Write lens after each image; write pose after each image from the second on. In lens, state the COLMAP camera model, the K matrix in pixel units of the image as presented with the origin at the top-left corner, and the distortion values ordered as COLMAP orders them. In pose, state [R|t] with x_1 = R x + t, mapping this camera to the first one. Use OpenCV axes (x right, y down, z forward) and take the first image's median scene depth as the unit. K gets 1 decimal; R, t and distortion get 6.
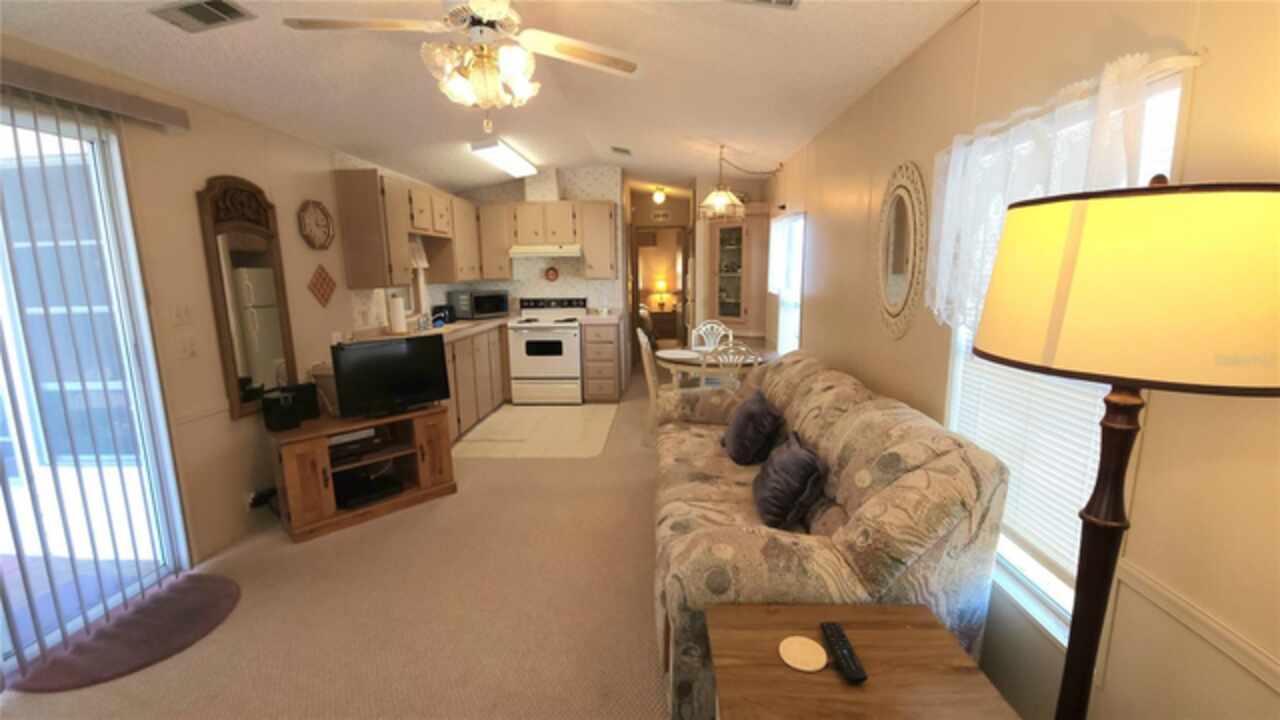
lens RADIAL K [[529.7, 0, 642.2], [0, 529.7, 364.2], [0, 0, 1]] dist [0.010641, -0.008788]
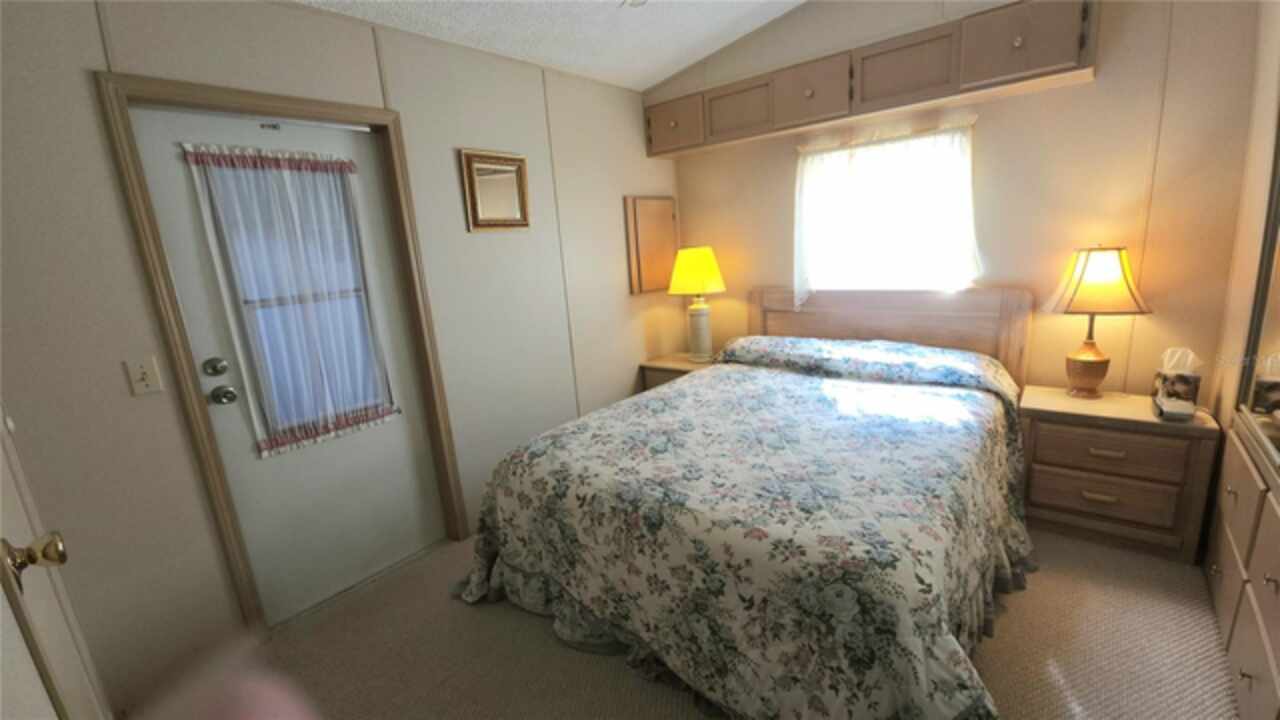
lens RADIAL K [[522.6, 0, 640.0], [0, 522.6, 364.0], [0, 0, 1]] dist [0.007998, -0.006917]
pose [[0.795194, 0.096988, -0.598548, 0.043589], [-0.045540, 0.993889, 0.100547, -0.280619], [0.604642, -0.052697, 0.794752, 1.627585]]
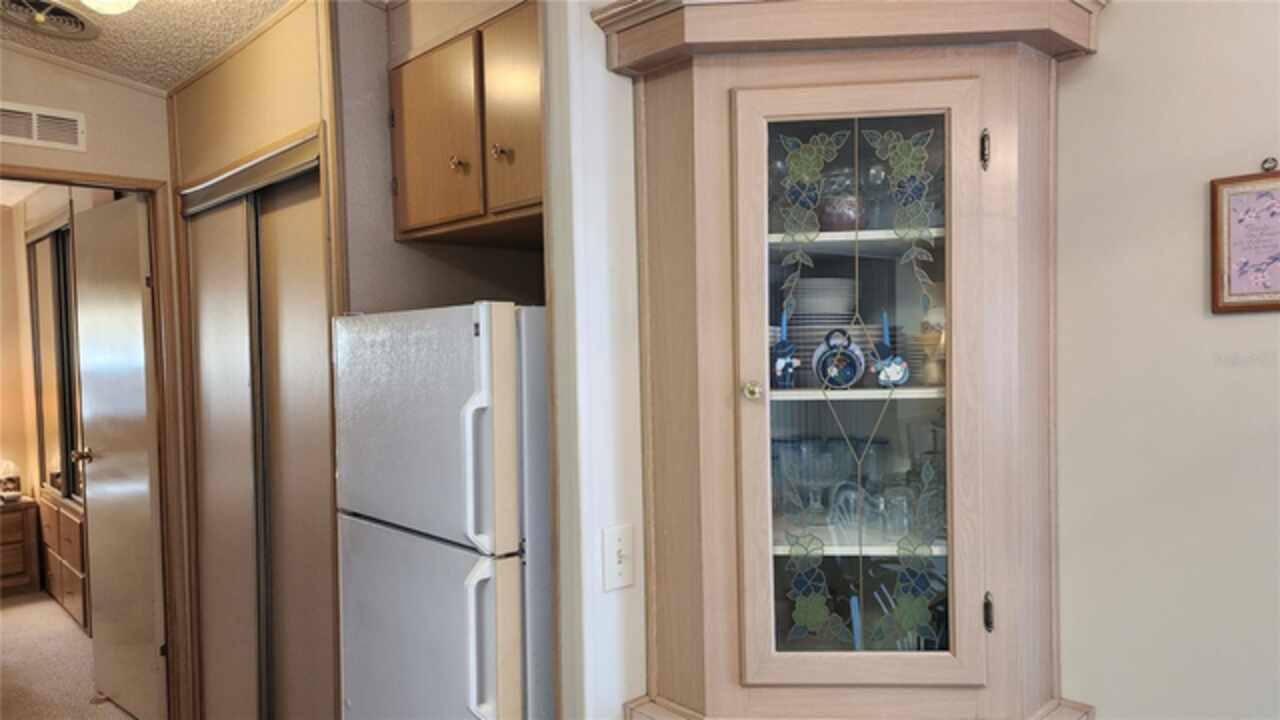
lens RADIAL K [[857.6, 0, 629.5], [0, 857.6, 374.6], [0, 0, 1]] dist [0.091359, -0.085208]
pose [[0.706175, -0.027675, 0.707496, -0.080574], [0.132535, 0.986741, -0.093689, -0.173803], [-0.695522, 0.159929, 0.700480, 0.931368]]
